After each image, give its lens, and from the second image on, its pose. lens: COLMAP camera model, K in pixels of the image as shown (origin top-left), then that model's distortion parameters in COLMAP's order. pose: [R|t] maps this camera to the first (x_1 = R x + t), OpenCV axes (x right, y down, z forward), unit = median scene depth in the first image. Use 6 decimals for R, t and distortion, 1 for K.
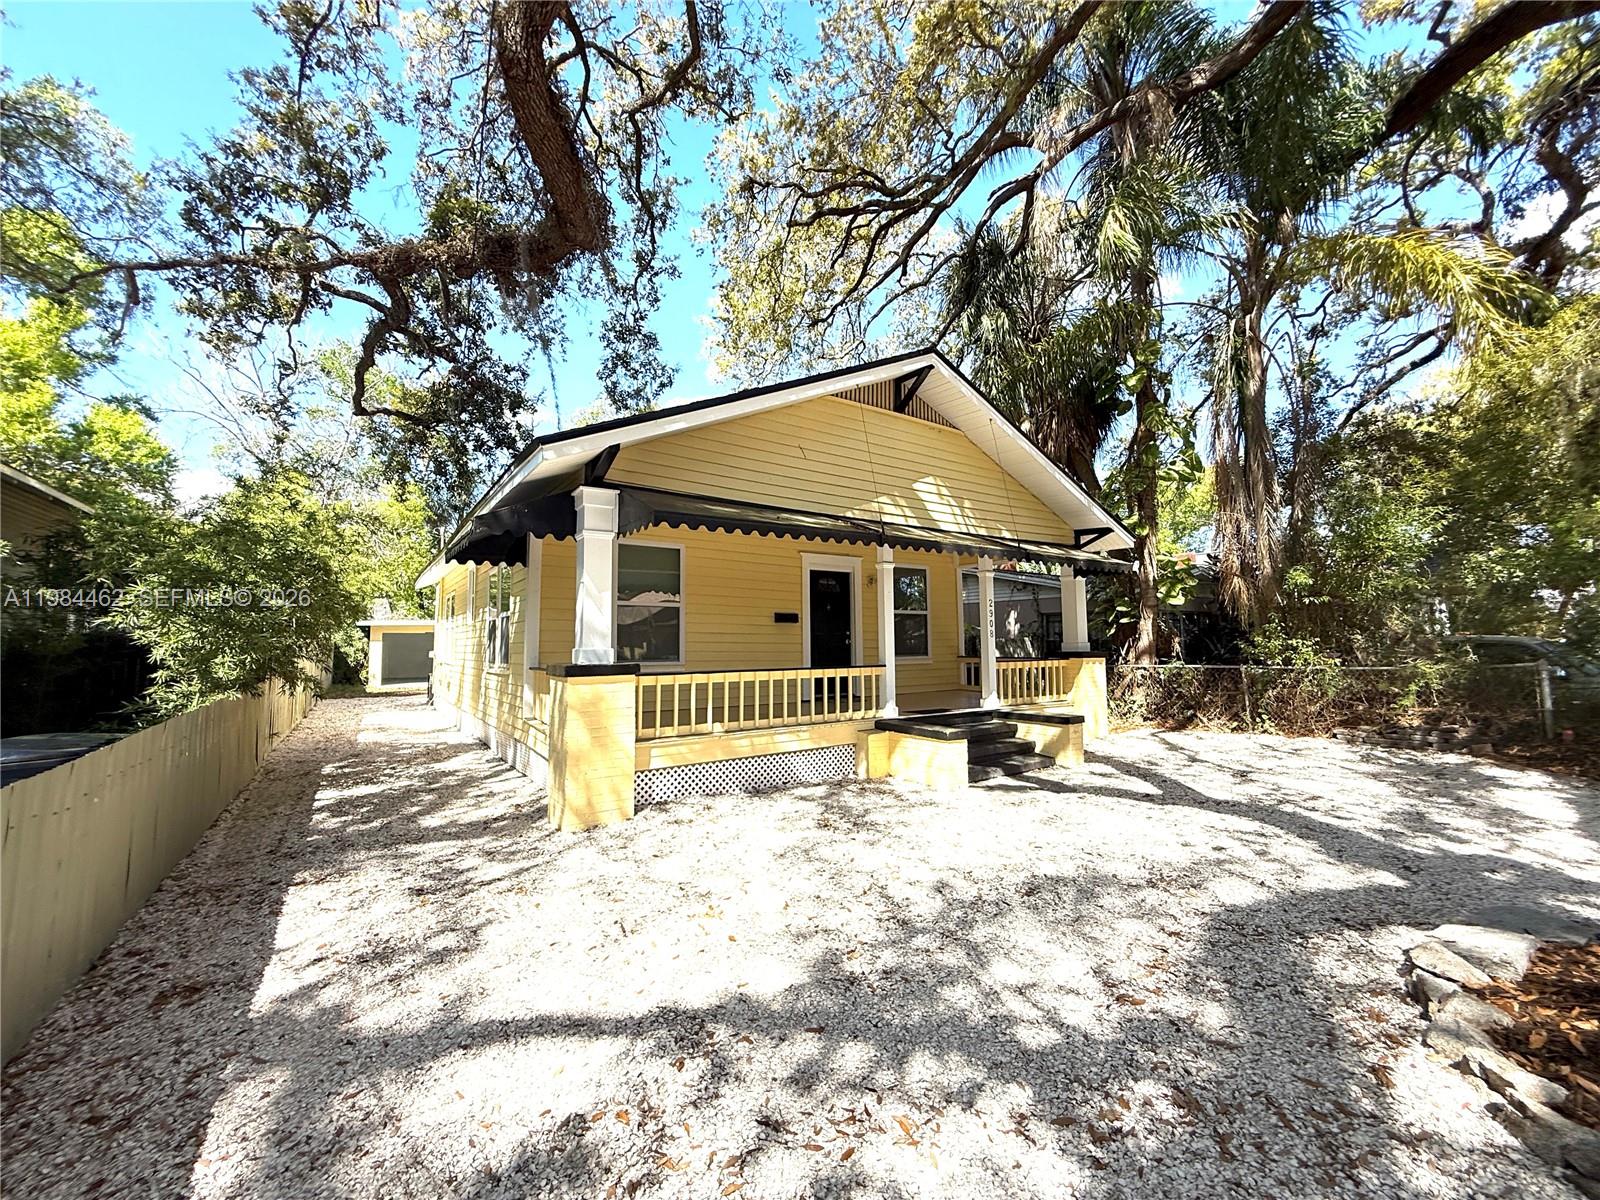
lens RADIAL K [[639.3, 0, 801.1], [0, 639.3, 600.5], [0, 0, 1]] dist [0.001354, -0.000511]
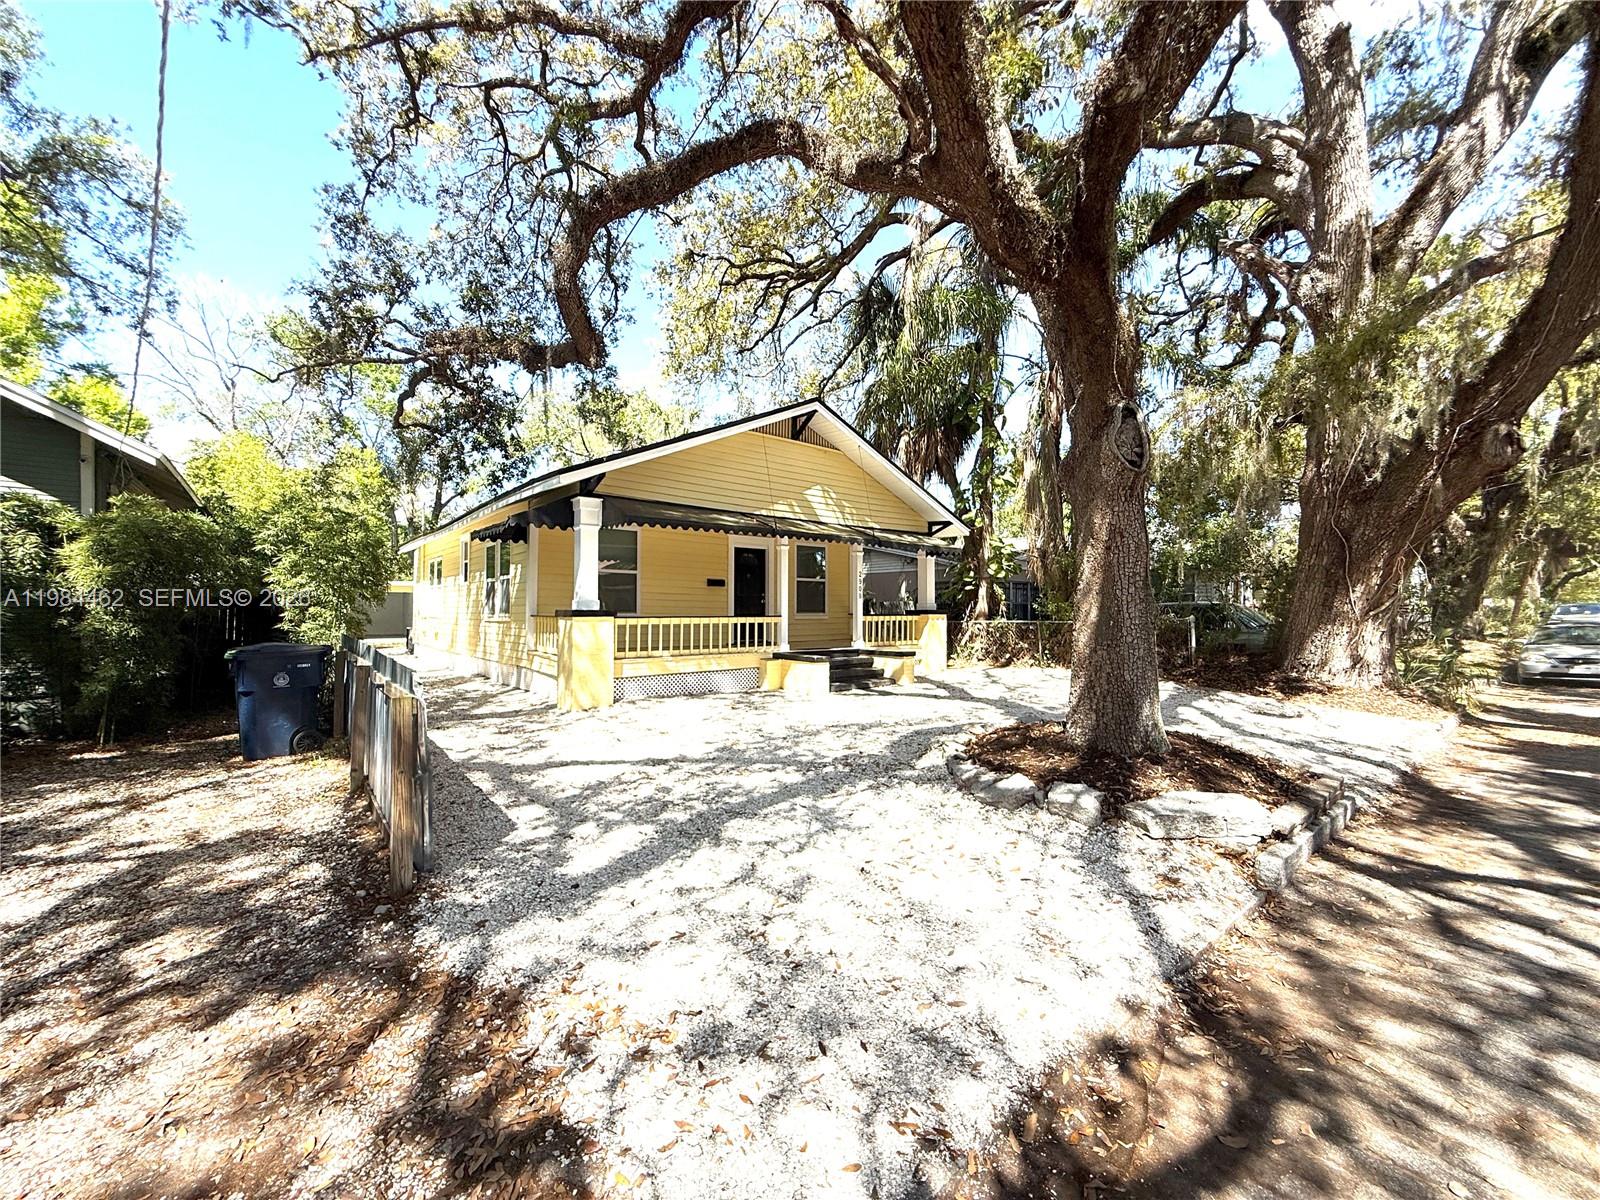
lens RADIAL K [[639.3, 0, 802.5], [0, 639.3, 602.1], [0, 0, 1]] dist [0.001354, -0.000511]
pose [[0.995608, 0.011639, 0.092897, 0.037931], [-0.016873, 0.998301, 0.055767, -0.011665], [-0.092091, -0.057089, 0.994113, -0.399926]]
